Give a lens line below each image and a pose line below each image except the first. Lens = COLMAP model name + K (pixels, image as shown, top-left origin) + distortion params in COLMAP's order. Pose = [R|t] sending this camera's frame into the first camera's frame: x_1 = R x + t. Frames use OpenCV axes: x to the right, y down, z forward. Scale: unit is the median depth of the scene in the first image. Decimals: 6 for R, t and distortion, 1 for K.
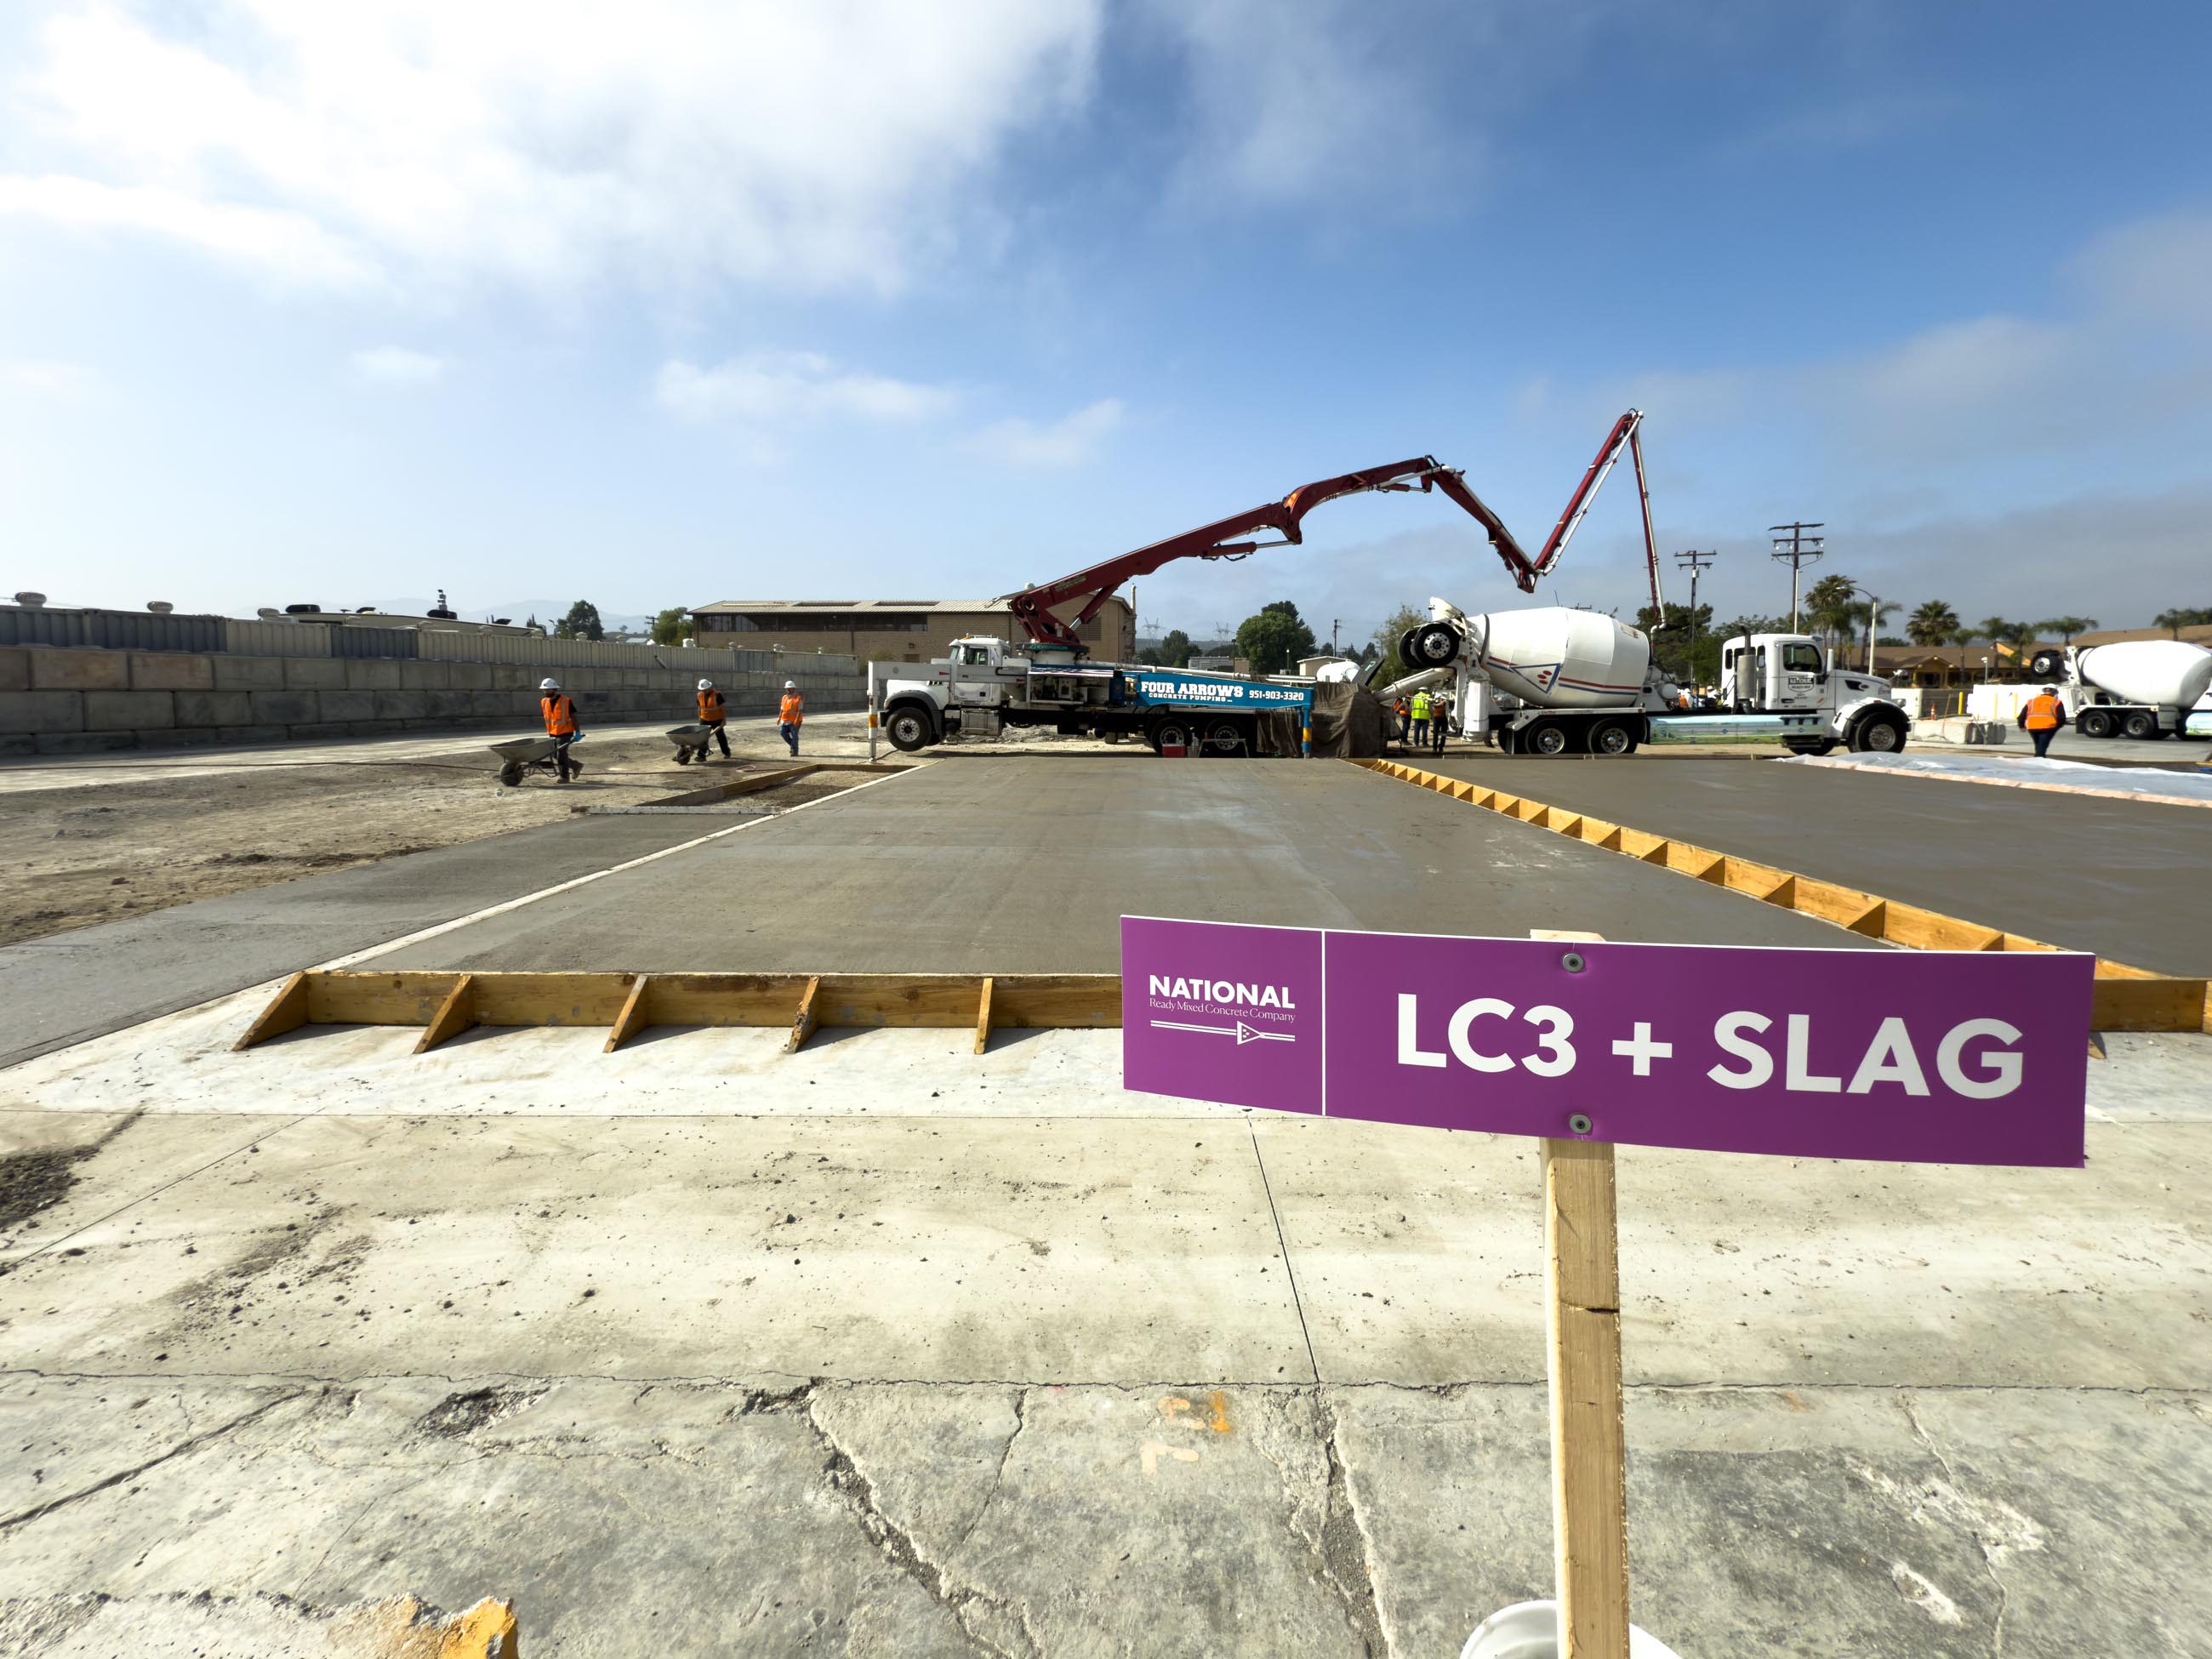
lens RADIAL K [[946.7, 0, 1107.6], [0, 946.7, 830.1], [0, 0, 1]] dist [0.001353, -0.000786]
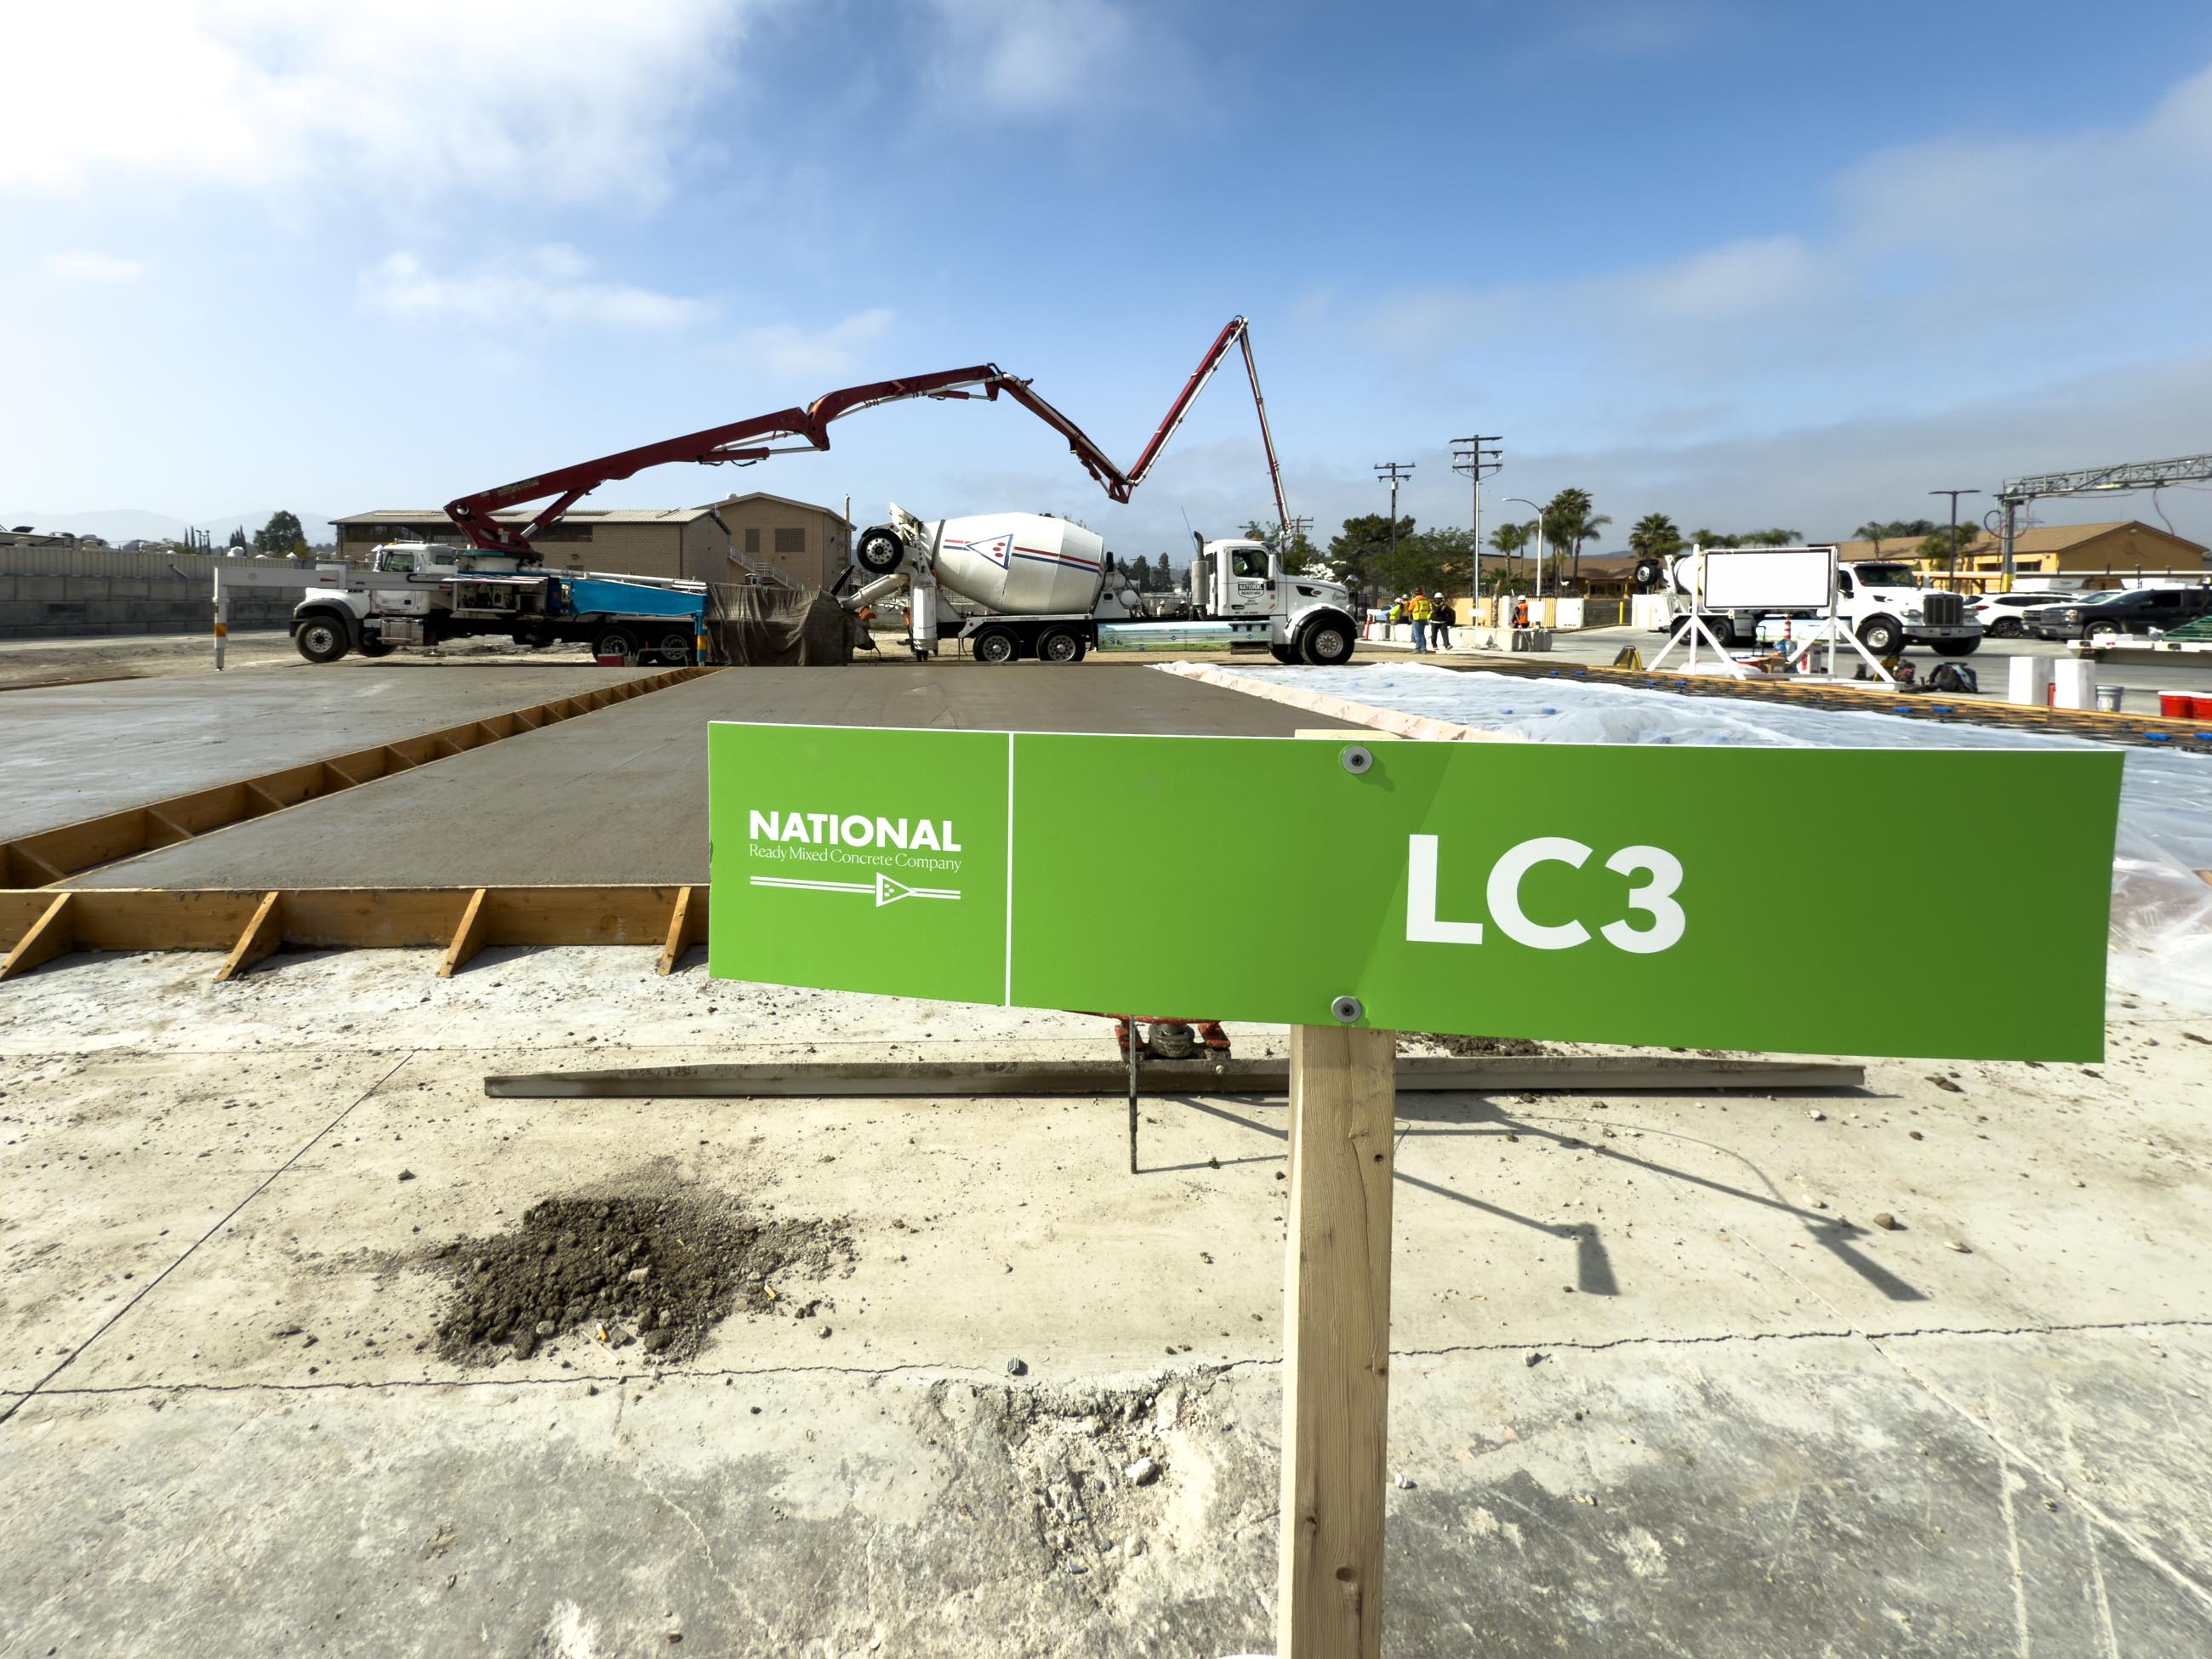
lens RADIAL K [[946.7, 0, 1019.1], [0, 946.7, 740.8], [0, 0, 1]] dist [0.001353, -0.000786]
pose [[0.999293, -0.007712, 0.036788, 0.366497], [0.007869, 0.999961, -0.004130, 0.005175], [-0.036754, 0.004416, 0.999315, 0.011326]]
